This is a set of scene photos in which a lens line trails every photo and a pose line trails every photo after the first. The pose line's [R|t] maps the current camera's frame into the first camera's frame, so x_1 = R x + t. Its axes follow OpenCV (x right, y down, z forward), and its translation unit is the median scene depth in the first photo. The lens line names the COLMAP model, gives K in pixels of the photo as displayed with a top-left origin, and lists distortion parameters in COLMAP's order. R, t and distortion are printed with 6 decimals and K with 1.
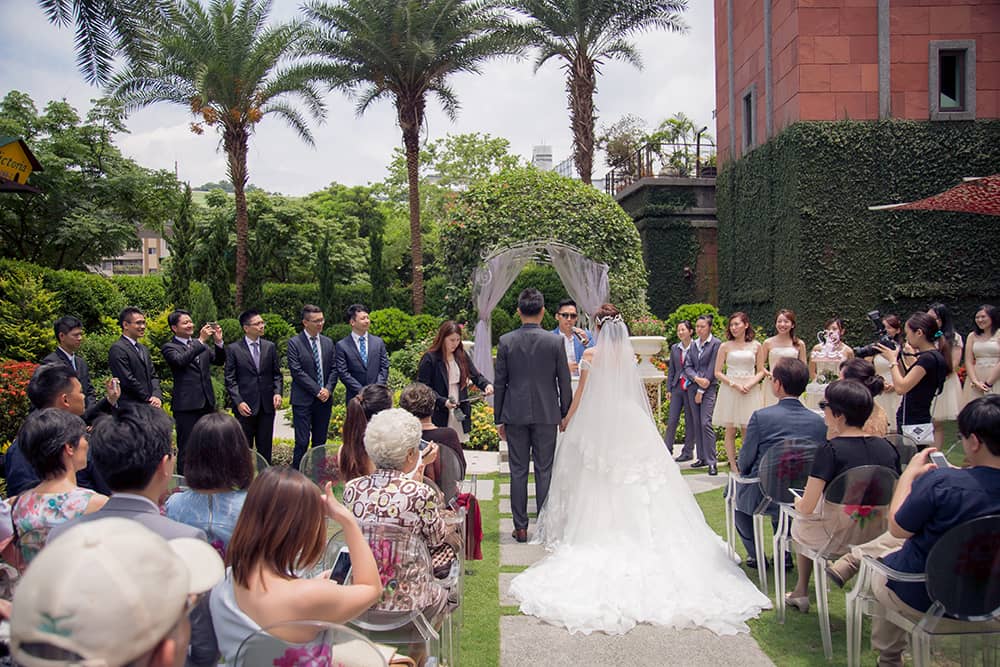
lens RADIAL K [[774.2, 0, 493.7], [0, 774.2, 335.8], [0, 0, 1]] dist [-0.064623, 0.055288]
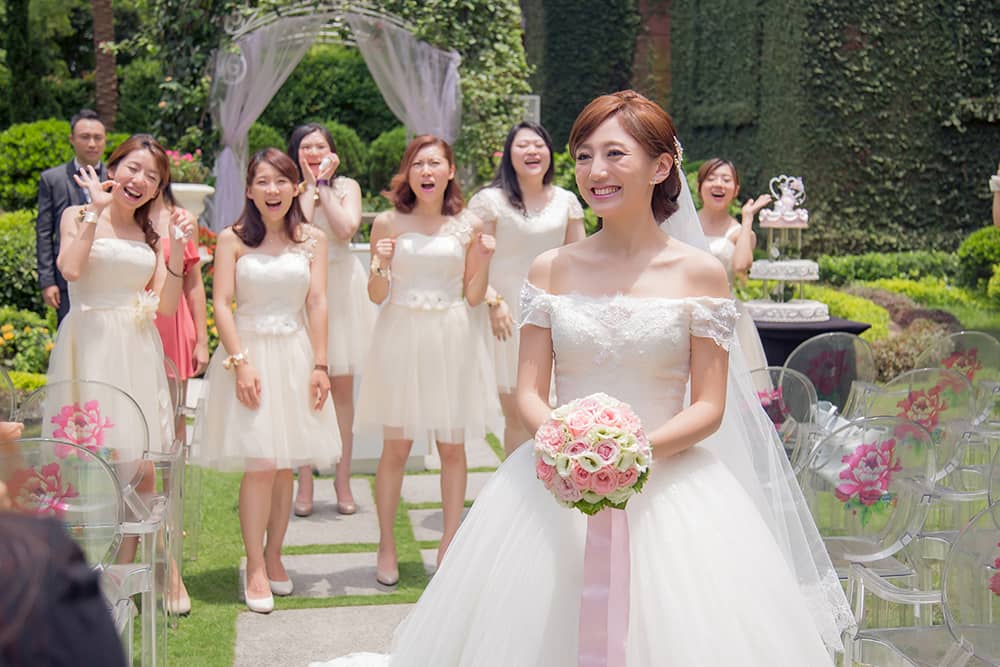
lens RADIAL K [[1526.1, 0, 540.0], [0, 1526.1, 302.5], [0, 0, 1]] dist [0.122704, 0.000000]
pose [[0.984582, 0.002999, 0.174898, 0.009998], [-0.017010, 0.996756, 0.078668, -0.000266], [-0.174094, -0.080430, 0.981439, -0.095183]]
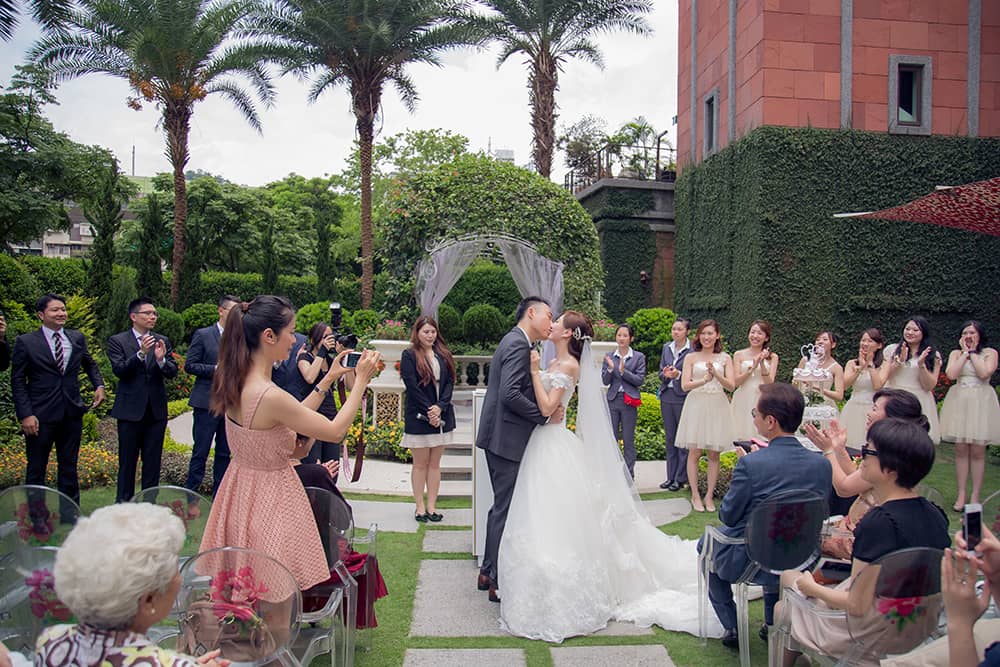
lens RADIAL K [[724.1, 0, 511.3], [0, 724.1, 332.4], [0, 0, 1]] dist [-0.088922, 0.048628]
pose [[0.996675, 0.032100, 0.074891, 0.019364], [-0.032084, 0.999484, -0.001415, -0.004377], [-0.074897, -0.000993, 0.997191, 0.114565]]
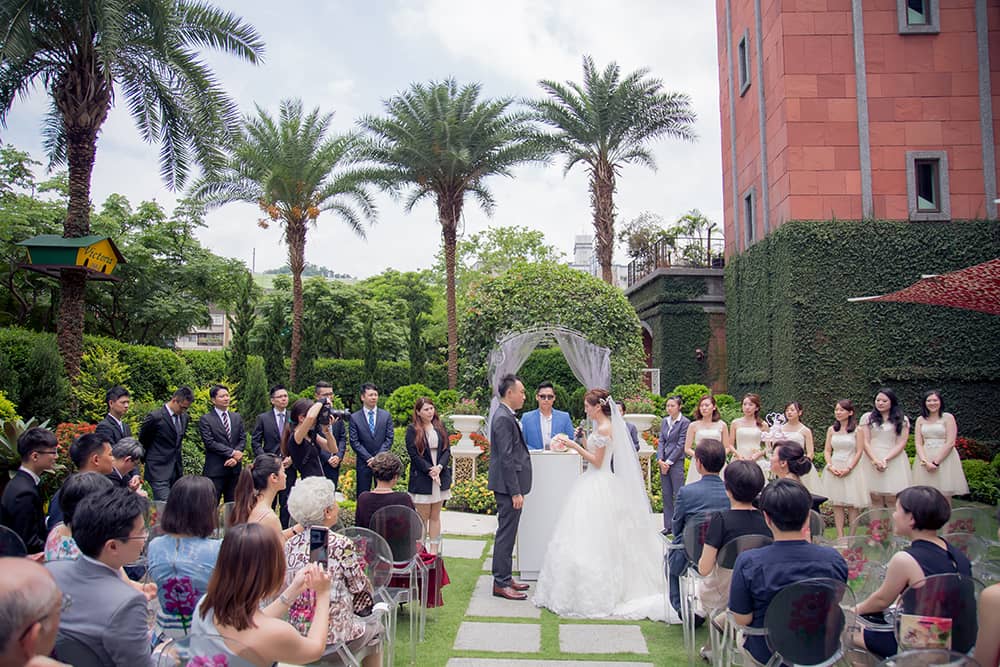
lens RADIAL K [[724.1, 0, 507.5], [0, 724.1, 330.9], [0, 0, 1]] dist [-0.088922, 0.048628]
pose [[0.998045, 0.012558, -0.061226, 0.053974], [-0.018862, 0.994451, -0.103498, -0.005522], [0.059586, 0.104451, 0.992743, -0.038788]]
